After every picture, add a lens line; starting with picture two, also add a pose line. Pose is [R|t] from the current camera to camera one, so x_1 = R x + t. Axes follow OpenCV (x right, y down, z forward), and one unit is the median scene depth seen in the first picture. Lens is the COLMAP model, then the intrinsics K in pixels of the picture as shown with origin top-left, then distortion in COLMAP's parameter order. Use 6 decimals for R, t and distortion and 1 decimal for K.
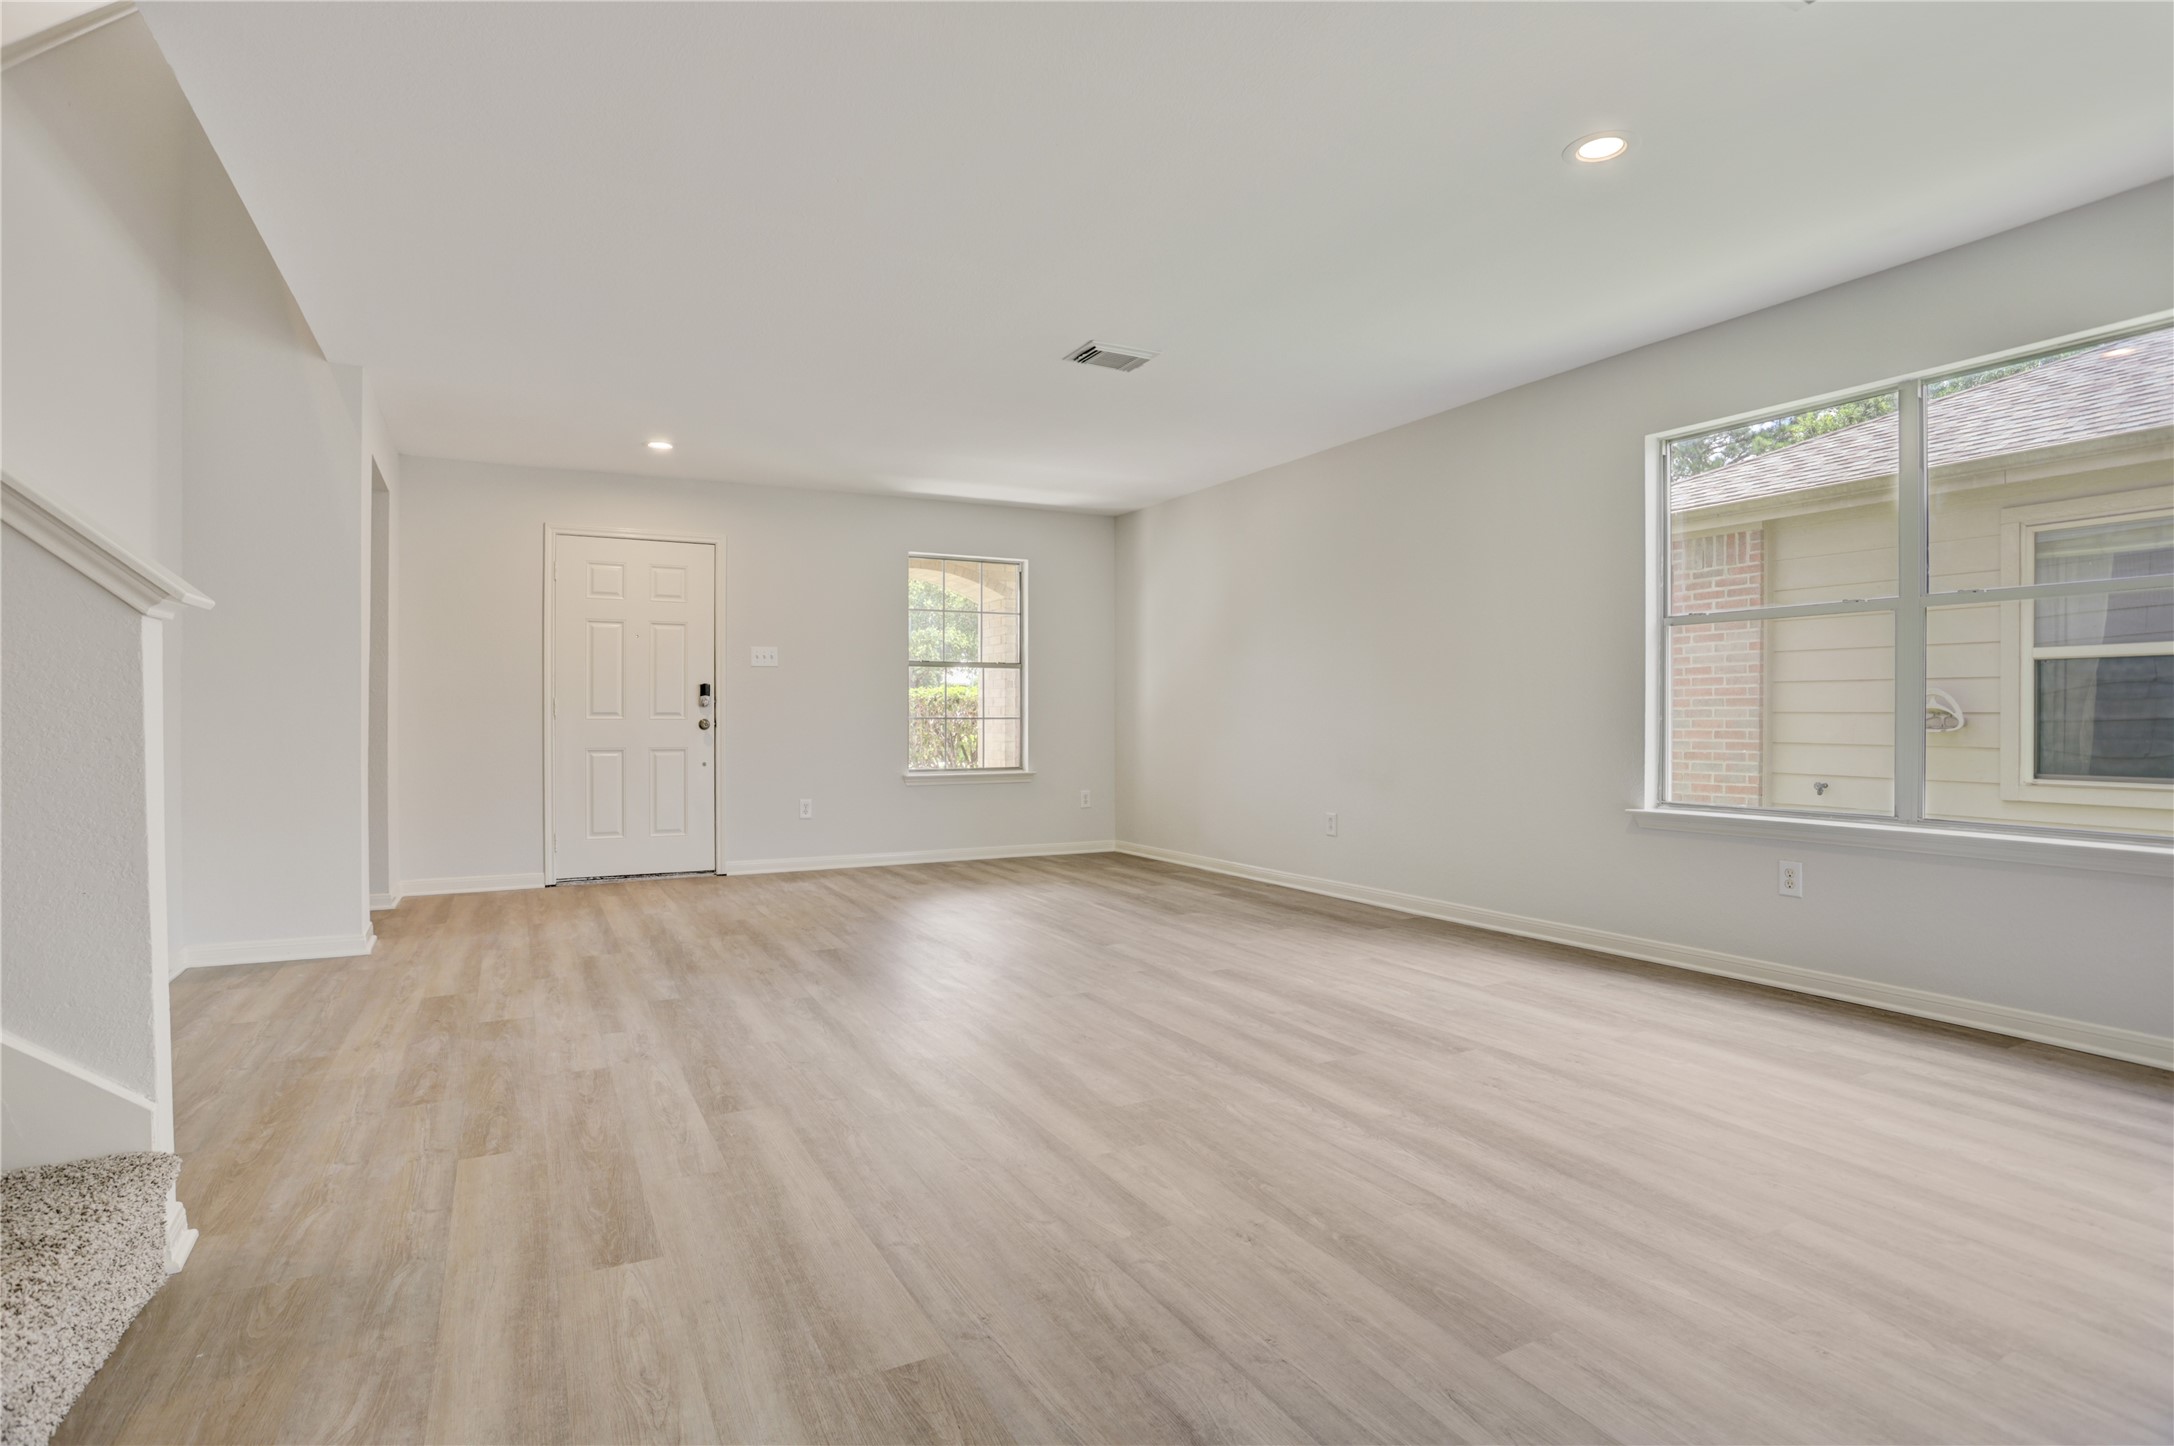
lens RADIAL K [[1132.3, 0, 1087.0], [0, 1132.3, 723.0], [0, 0, 1]] dist [-0.001709, 0.000143]
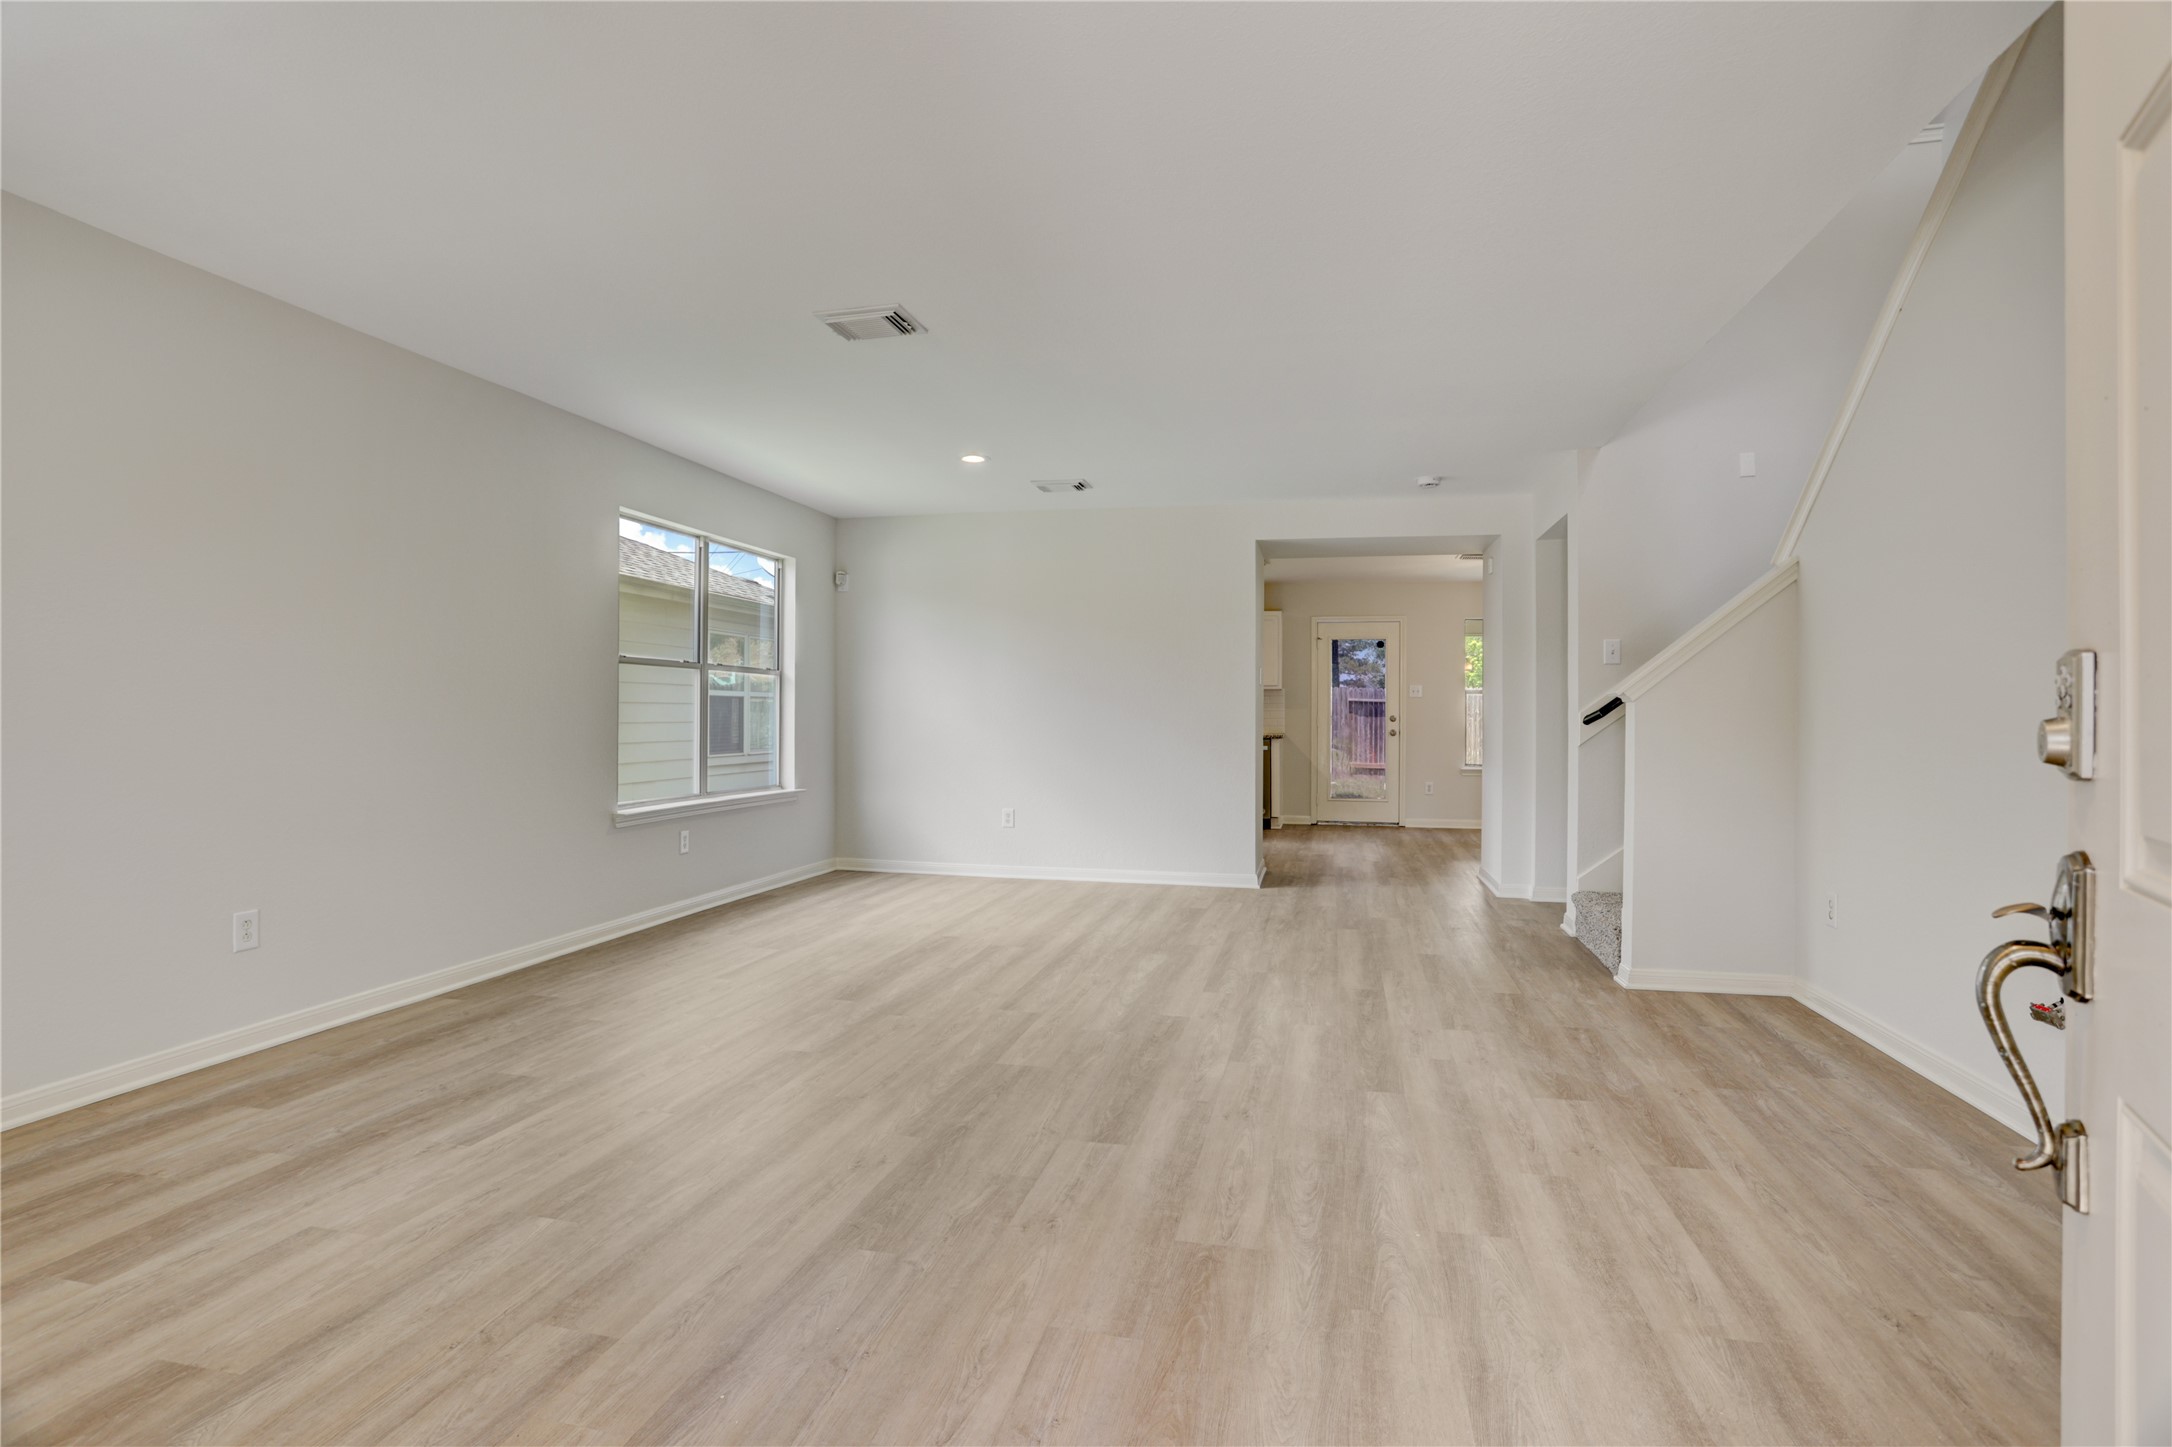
lens RADIAL K [[1131.2, 0, 1086.0], [0, 1131.2, 723.5], [0, 0, 1]] dist [-0.001709, 0.000143]
pose [[-0.774291, -0.006907, 0.632792, -0.868342], [-0.000821, 0.999951, 0.009910, -0.041351], [-0.632830, 0.007153, -0.774258, 2.124562]]
